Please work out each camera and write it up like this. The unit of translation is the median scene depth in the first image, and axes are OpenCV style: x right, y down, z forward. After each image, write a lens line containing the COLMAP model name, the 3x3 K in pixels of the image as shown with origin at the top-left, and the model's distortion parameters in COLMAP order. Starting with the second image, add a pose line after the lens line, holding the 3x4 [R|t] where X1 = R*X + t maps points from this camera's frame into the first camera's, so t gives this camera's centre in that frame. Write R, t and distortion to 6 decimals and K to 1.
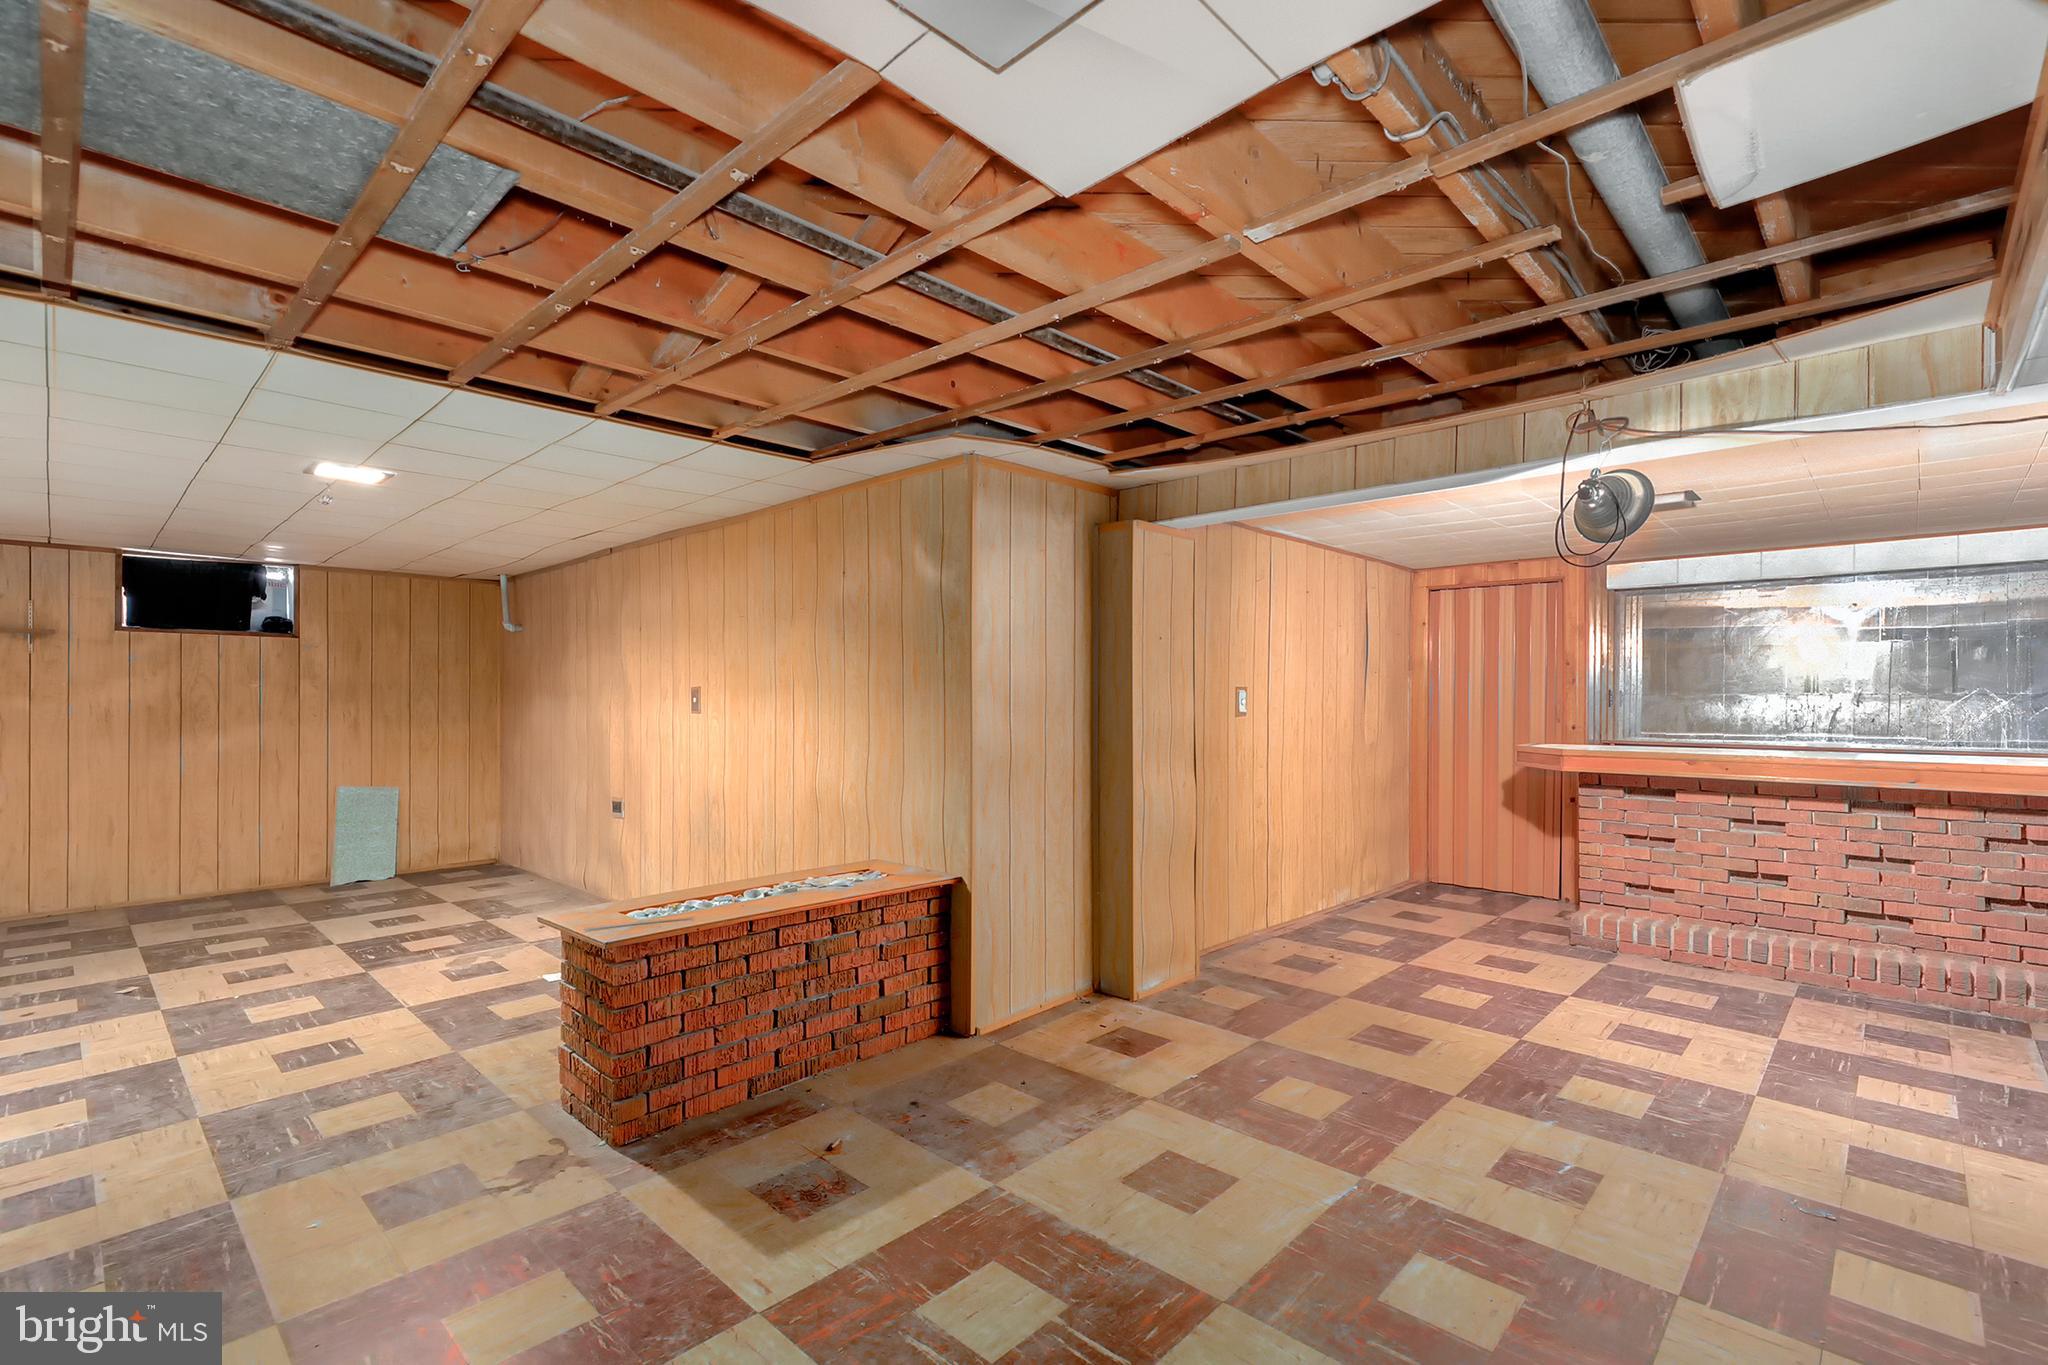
lens RADIAL K [[929.3, 0, 1027.8], [0, 929.3, 698.1], [0, 0, 1]] dist [0.010064, 0.000008]
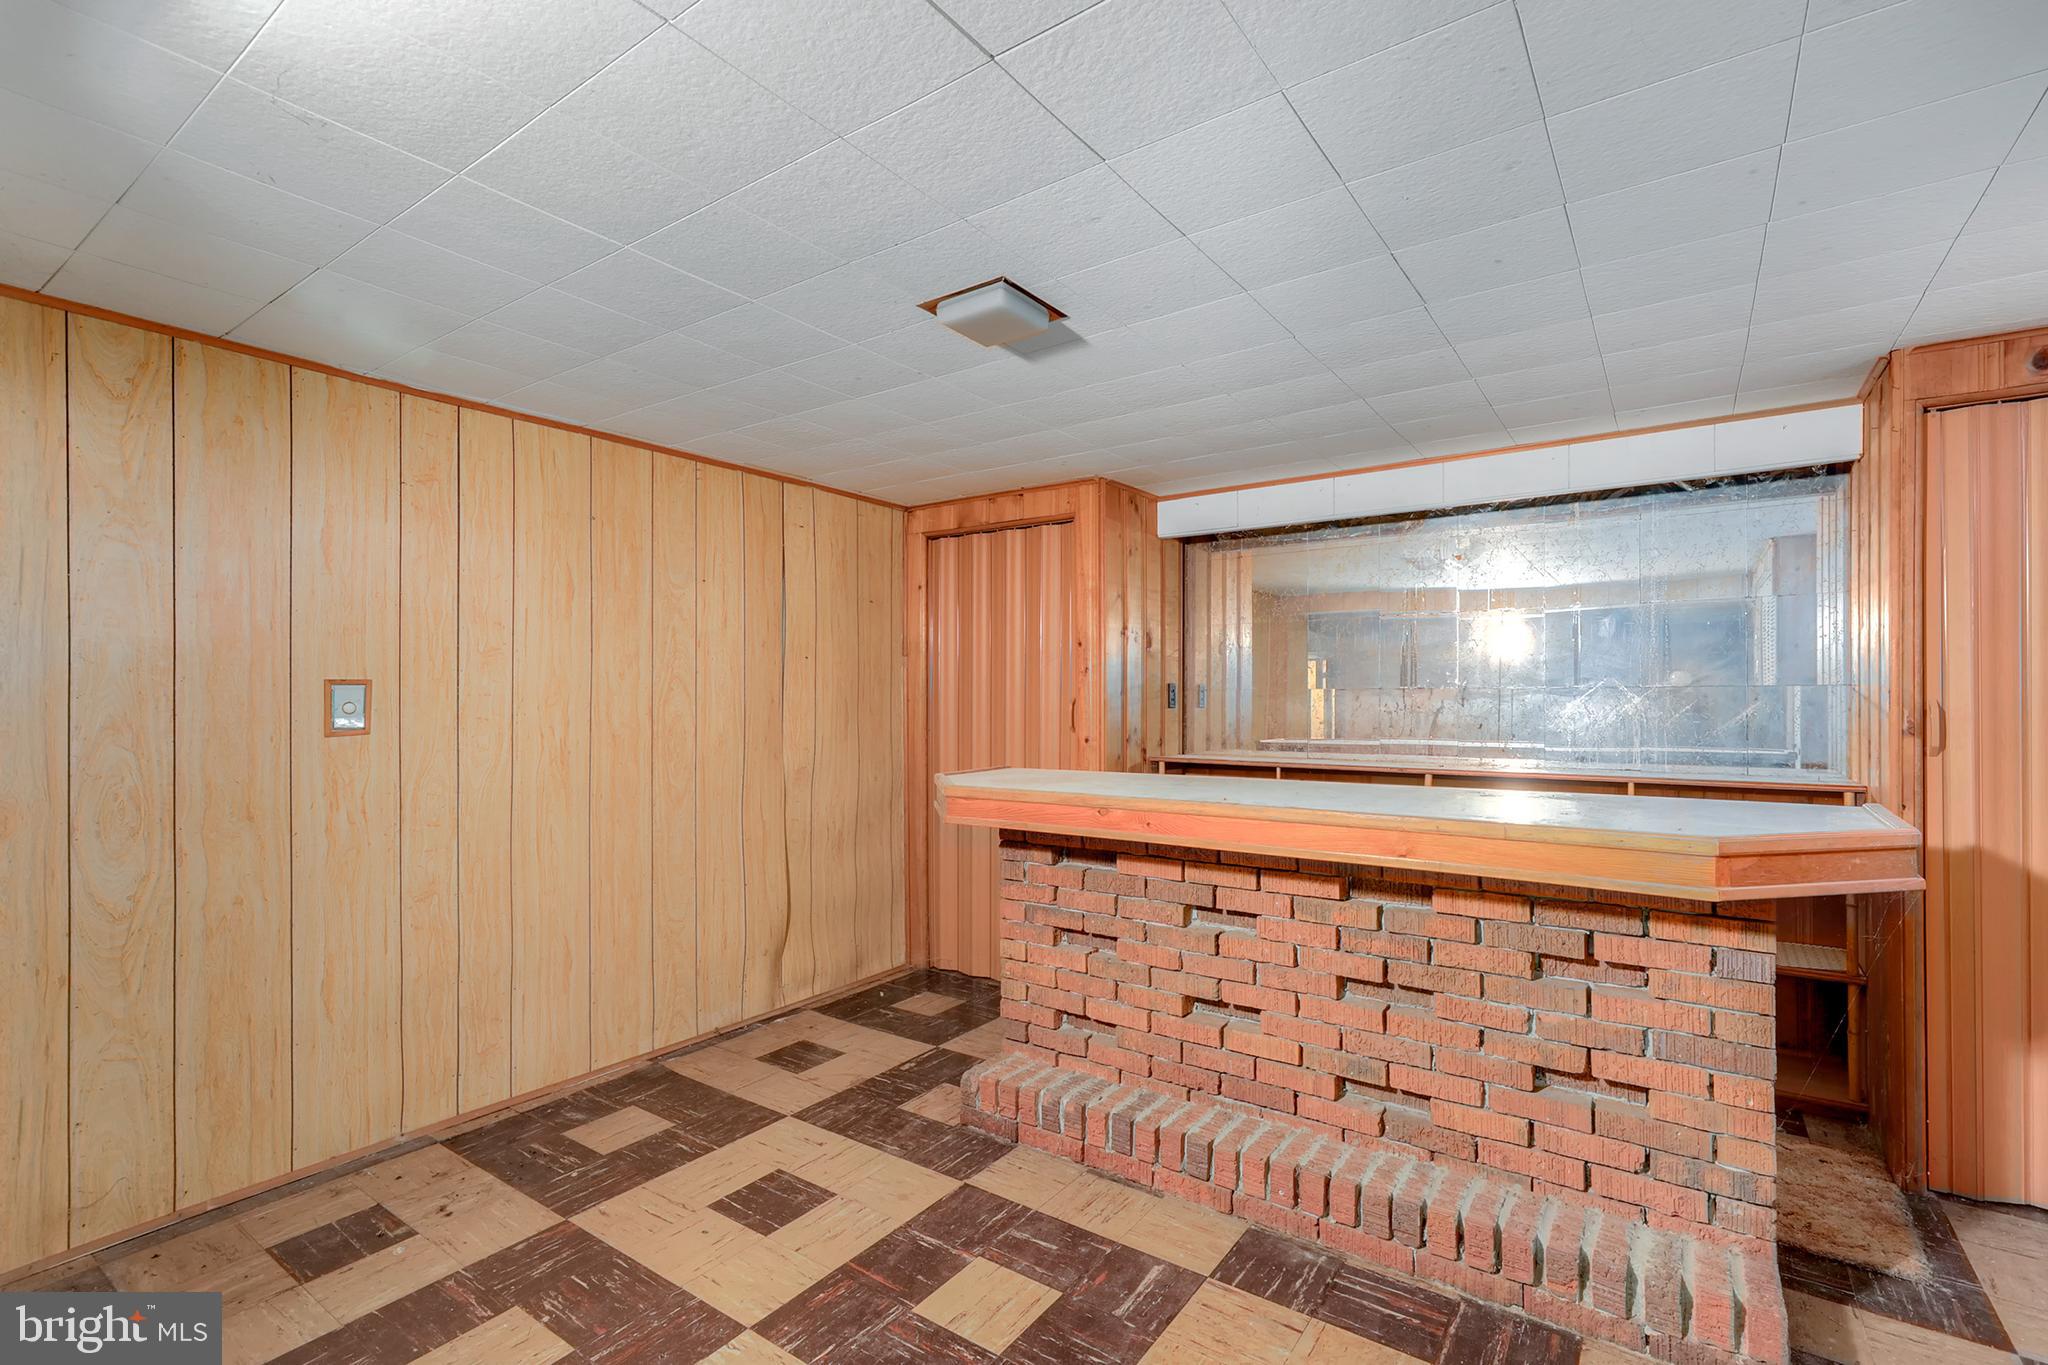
lens RADIAL K [[929.3, 0, 1027.8], [0, 929.3, 698.1], [0, 0, 1]] dist [0.010064, 0.000008]
pose [[0.989630, -0.006968, 0.143471, 0.575457], [0.006669, 0.999974, 0.002570, -0.000427], [-0.143485, -0.001587, 0.989651, 0.449858]]
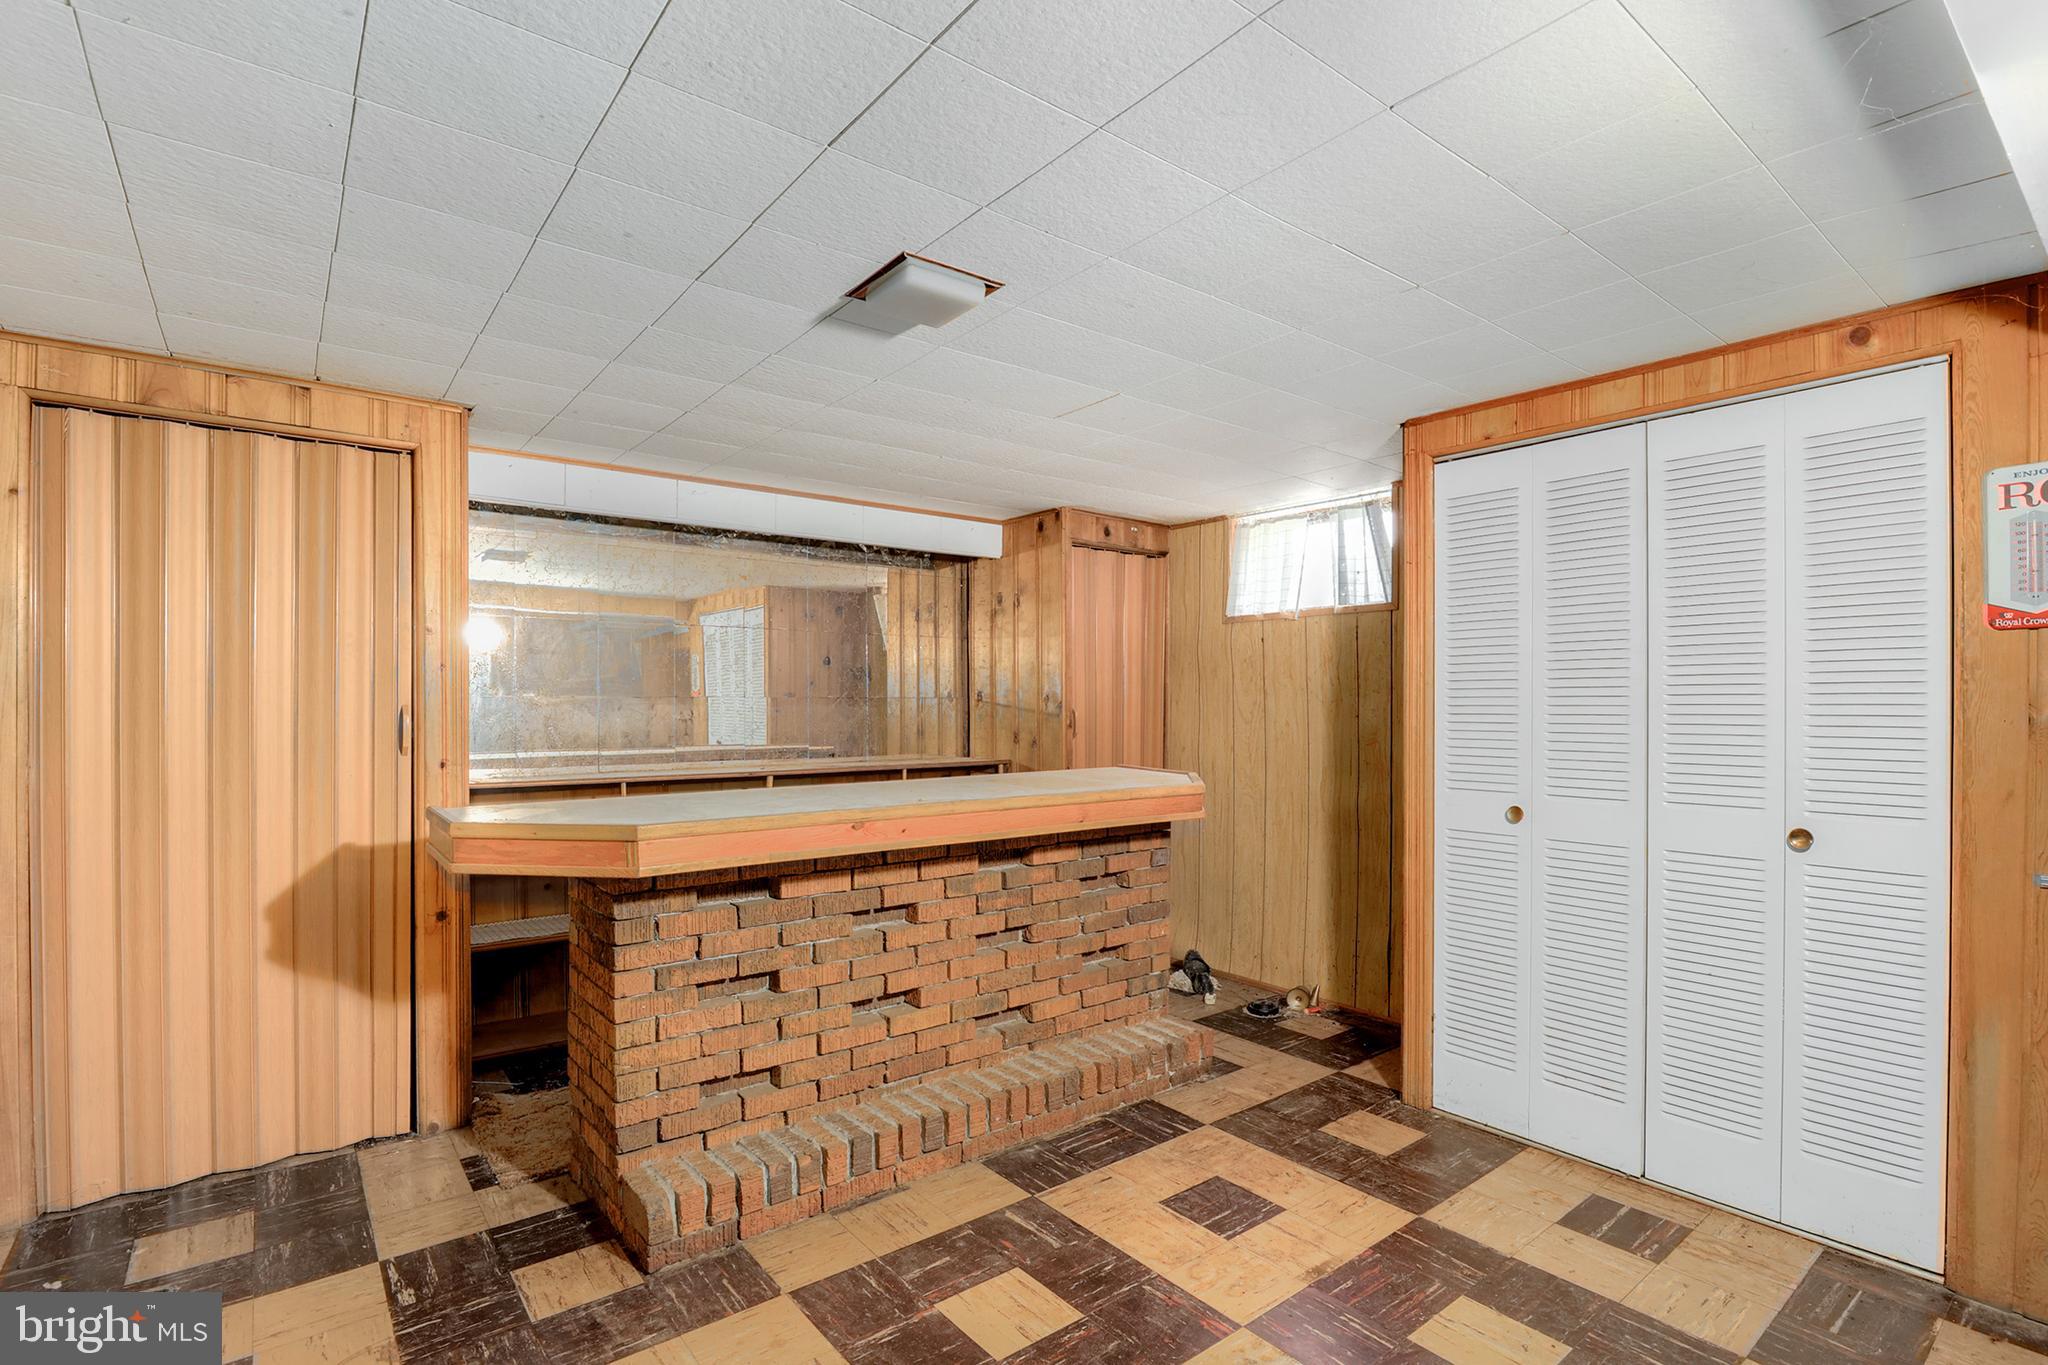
lens RADIAL K [[967.1, 0, 1030.4], [0, 967.1, 711.0], [0, 0, 1]] dist [-0.023567, 0.000525]
pose [[0.138170, -0.010713, 0.990351, 0.180703], [-0.000975, 0.999940, 0.010953, -0.002073], [-0.990408, -0.002479, 0.138152, 0.811078]]
